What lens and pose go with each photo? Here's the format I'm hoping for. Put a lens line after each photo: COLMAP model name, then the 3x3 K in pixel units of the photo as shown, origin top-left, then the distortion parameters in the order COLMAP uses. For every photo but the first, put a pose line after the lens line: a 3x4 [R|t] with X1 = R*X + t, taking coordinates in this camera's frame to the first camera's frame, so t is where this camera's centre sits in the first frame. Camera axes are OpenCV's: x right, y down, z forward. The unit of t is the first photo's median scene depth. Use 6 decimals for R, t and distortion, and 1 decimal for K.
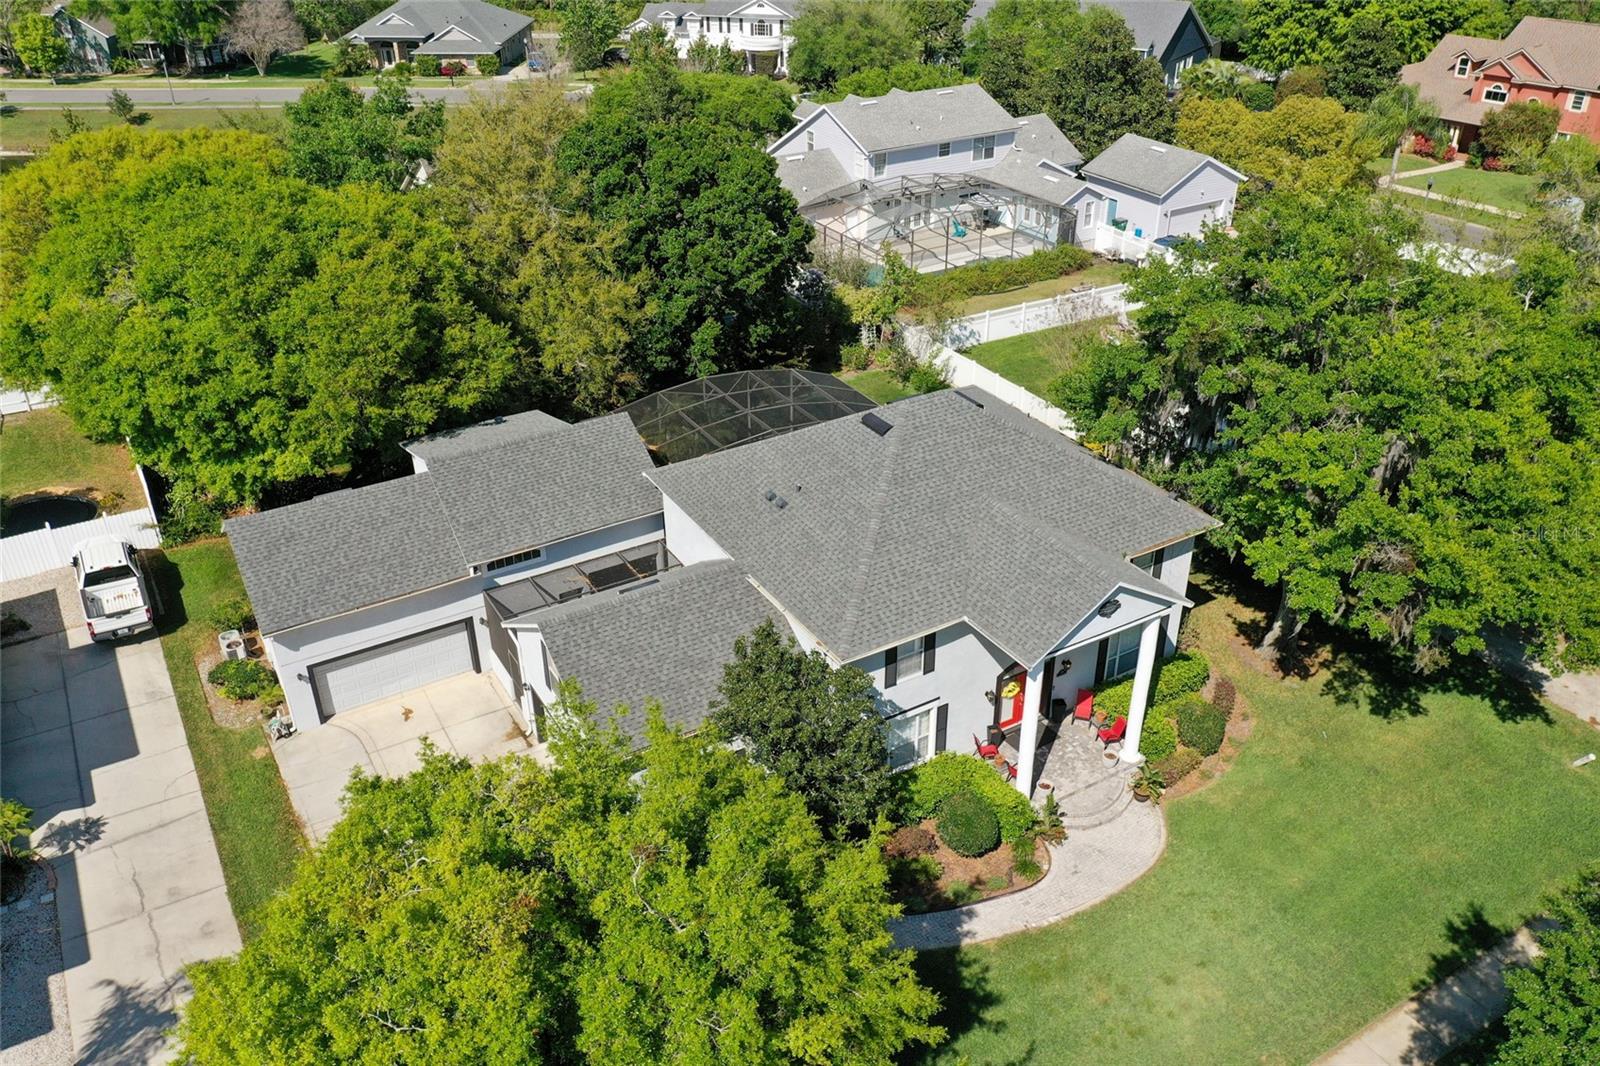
lens RADIAL K [[1285.9, 0, 796.6], [0, 1285.9, 532.2], [0, 0, 1]] dist [0.007999, -0.002650]
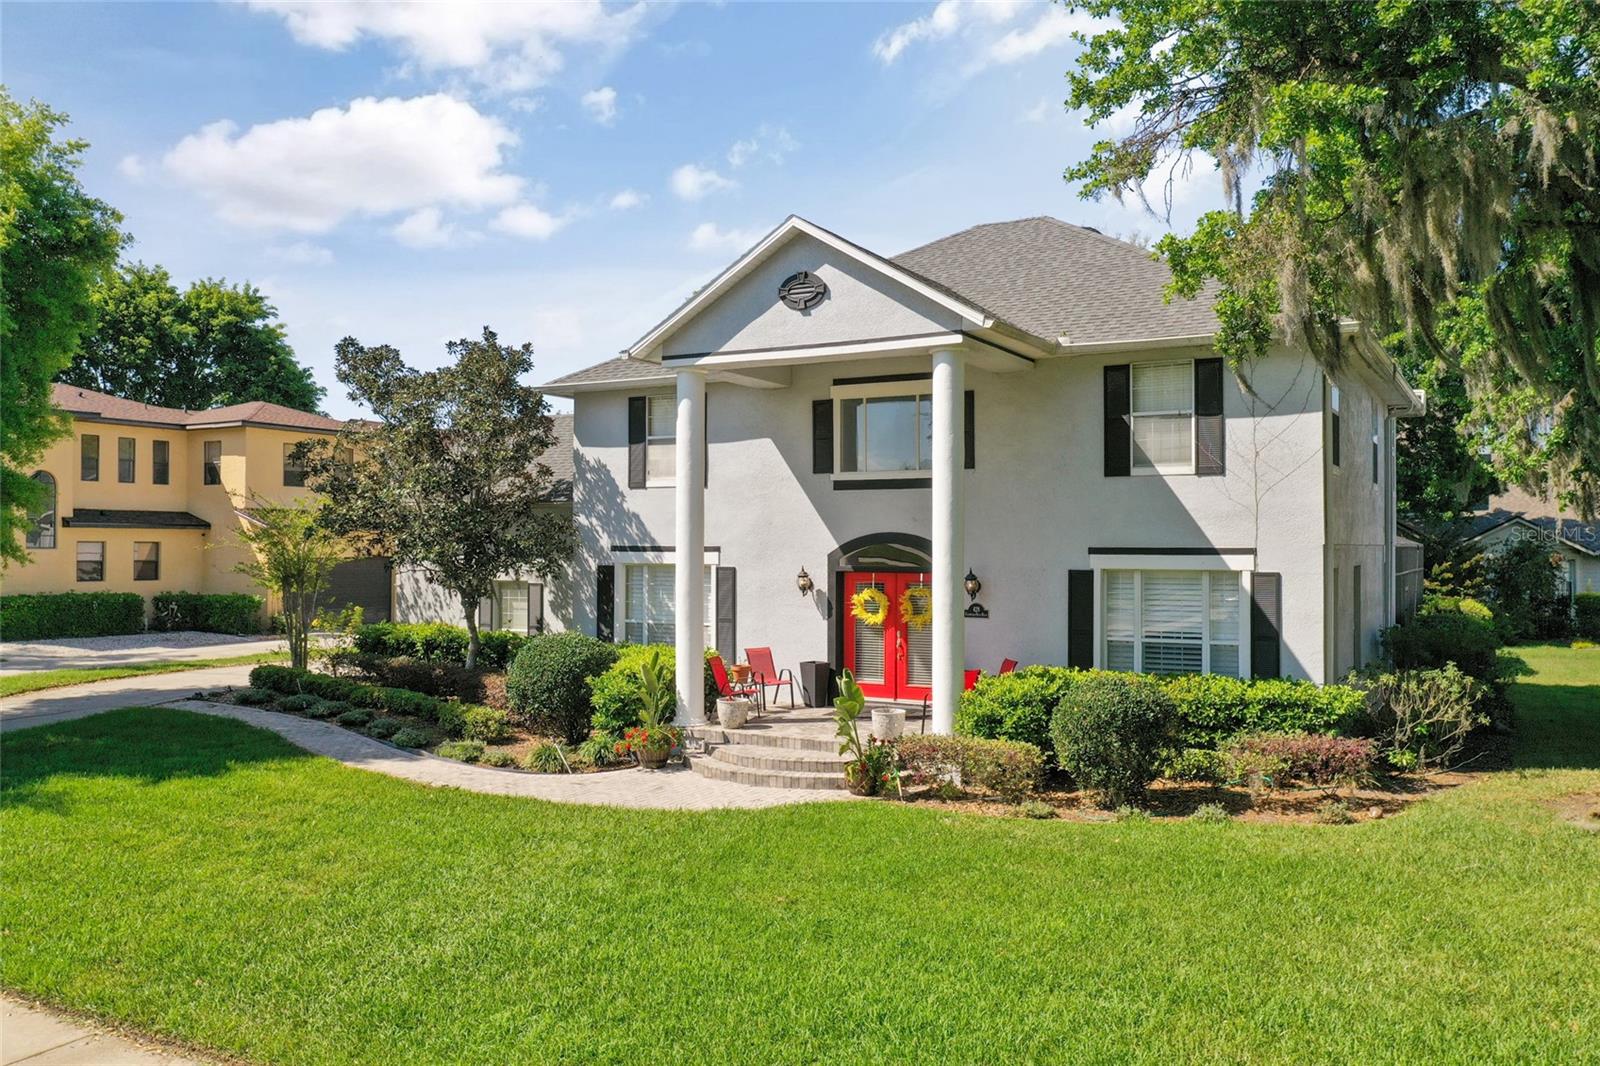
lens RADIAL K [[1285.9, 0, 800.2], [0, 1285.9, 531.5], [0, 0, 1]] dist [0.007999, -0.002650]
pose [[0.499432, 0.007215, -0.866323, 0.636487], [-0.459303, 0.850075, -0.257707, 0.253611], [0.734580, 0.526612, 0.427869, 0.762142]]
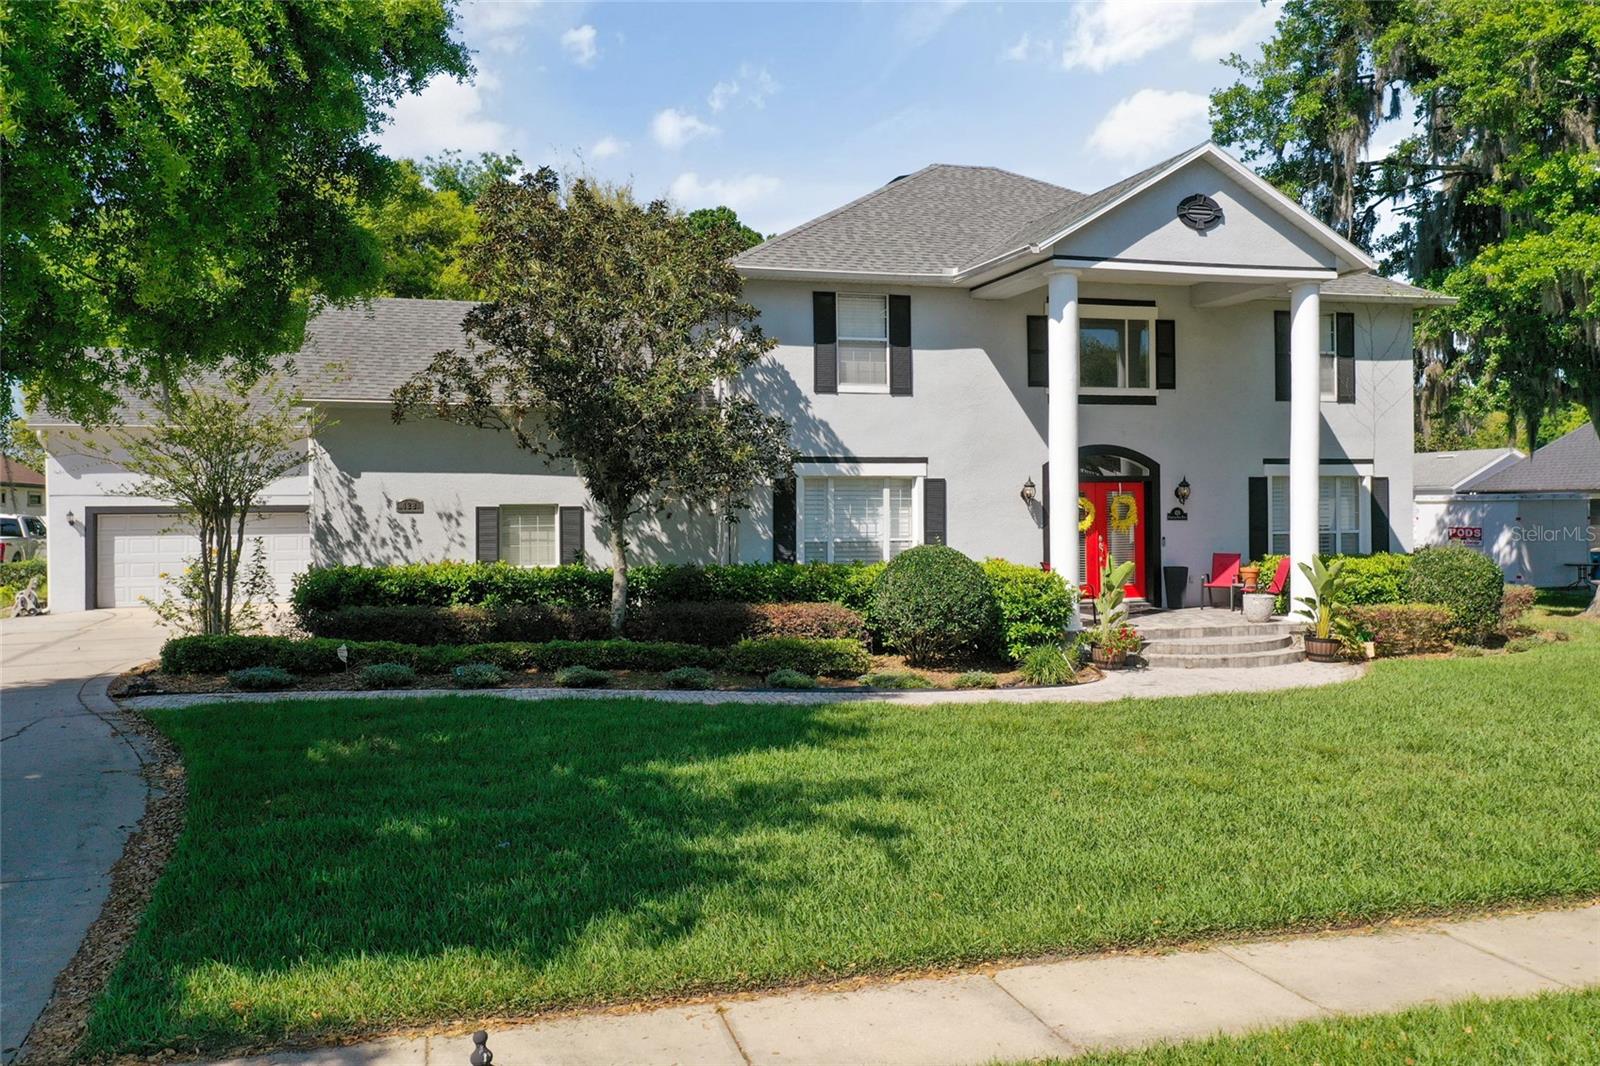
lens RADIAL K [[1285.9, 0, 816.7], [0, 1285.9, 499.1], [0, 0, 1]] dist [0.007999, -0.002650]
pose [[0.967397, 0.004284, -0.253229, 0.206168], [-0.136610, 0.850760, -0.507490, 0.433900], [0.213263, 0.525537, 0.823608, 0.523862]]
